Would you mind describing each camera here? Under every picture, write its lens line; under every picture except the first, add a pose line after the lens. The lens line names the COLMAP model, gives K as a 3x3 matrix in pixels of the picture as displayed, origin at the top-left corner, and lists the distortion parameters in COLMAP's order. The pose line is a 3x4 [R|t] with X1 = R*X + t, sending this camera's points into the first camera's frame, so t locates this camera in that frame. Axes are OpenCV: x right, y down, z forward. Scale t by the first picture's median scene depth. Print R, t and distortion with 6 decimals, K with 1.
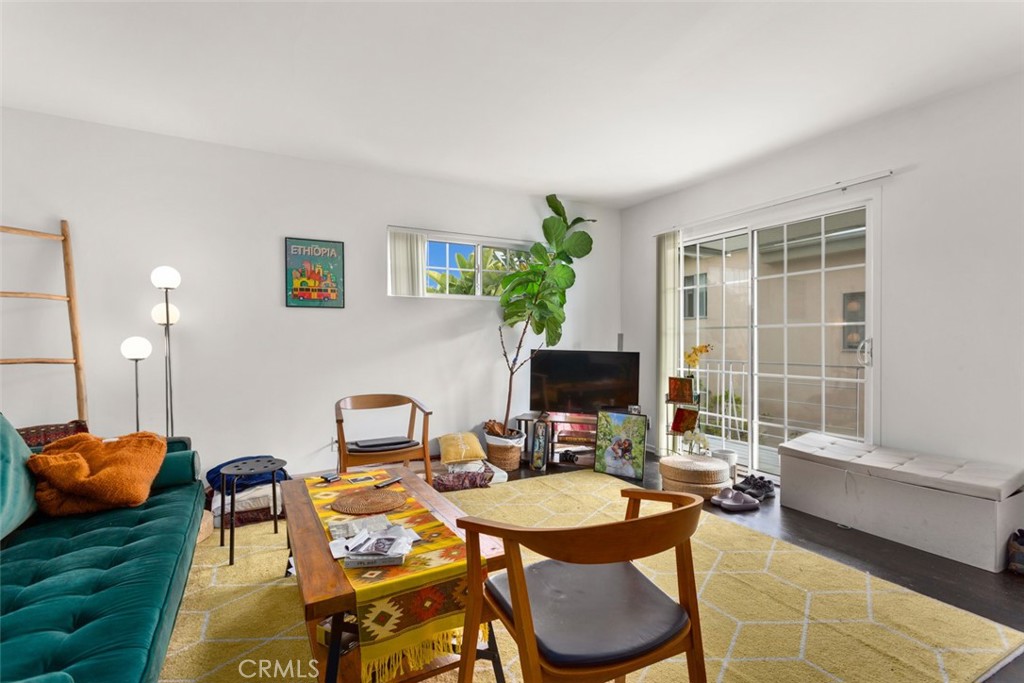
lens RADIAL K [[485.5, 0, 513.0], [0, 485.5, 346.0], [0, 0, 1]] dist [0.003563, 0.000366]
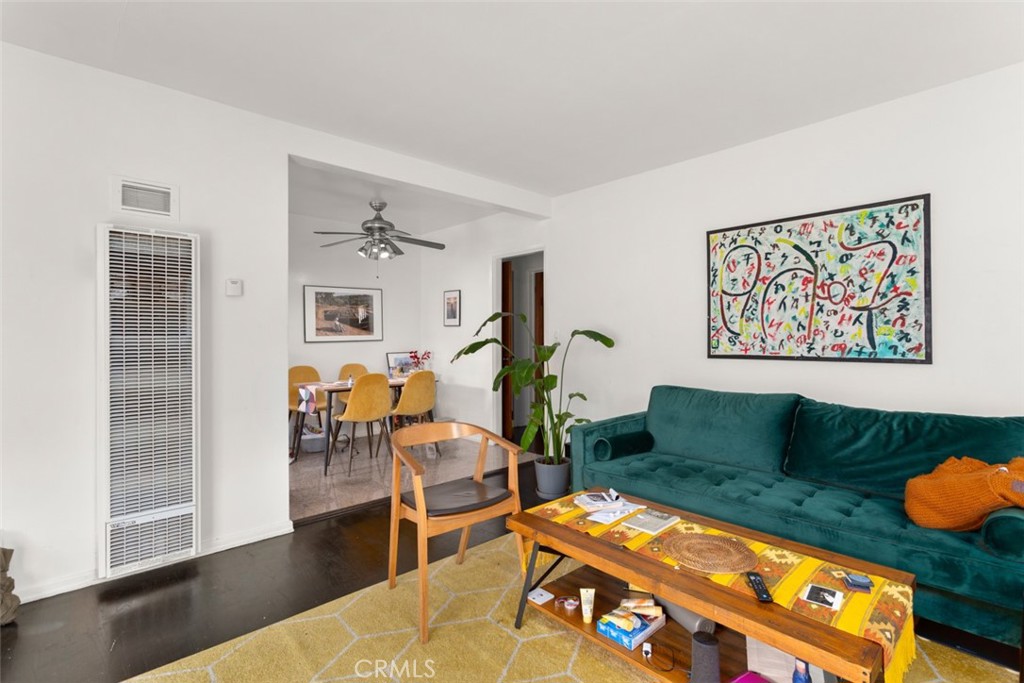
lens RADIAL K [[485.5, 0, 510.5], [0, 485.5, 337.1], [0, 0, 1]] dist [0.003563, 0.000366]
pose [[-0.968282, 0.011545, -0.249594, 0.132194], [0.007167, 0.999804, 0.018443, -0.036980], [0.249758, 0.016069, -0.968175, 0.946553]]
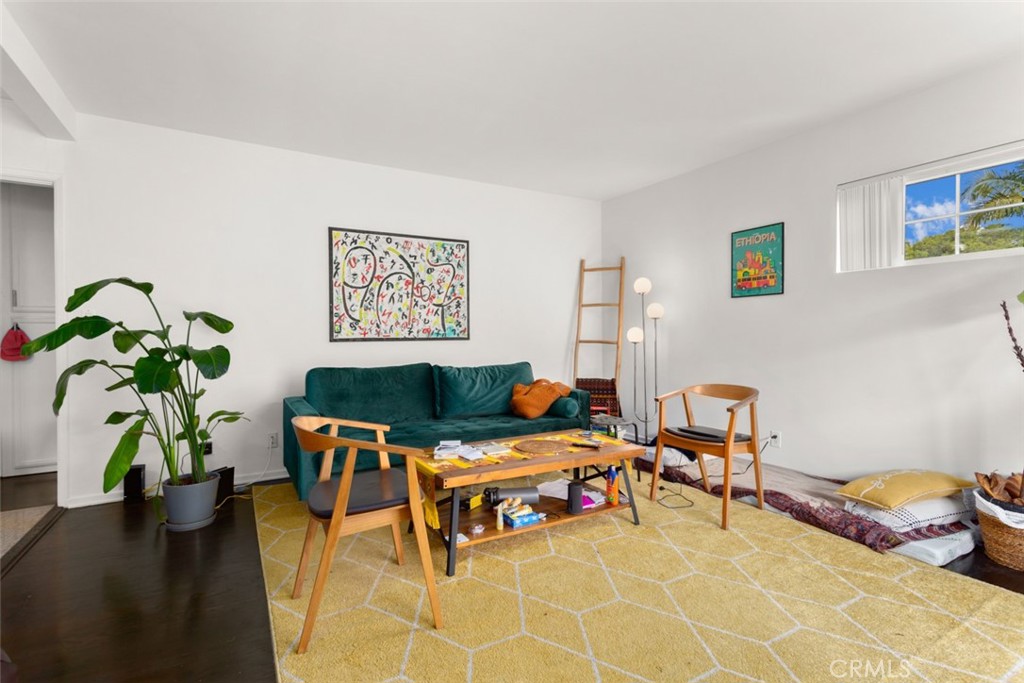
lens RADIAL K [[485.5, 0, 511.3], [0, 485.5, 336.5], [0, 0, 1]] dist [0.003563, 0.000366]
pose [[0.027549, 0.007977, -0.999589, 0.583418], [-0.010189, 0.999918, 0.007699, 0.000825], [0.999569, 0.009973, 0.027628, 0.482175]]
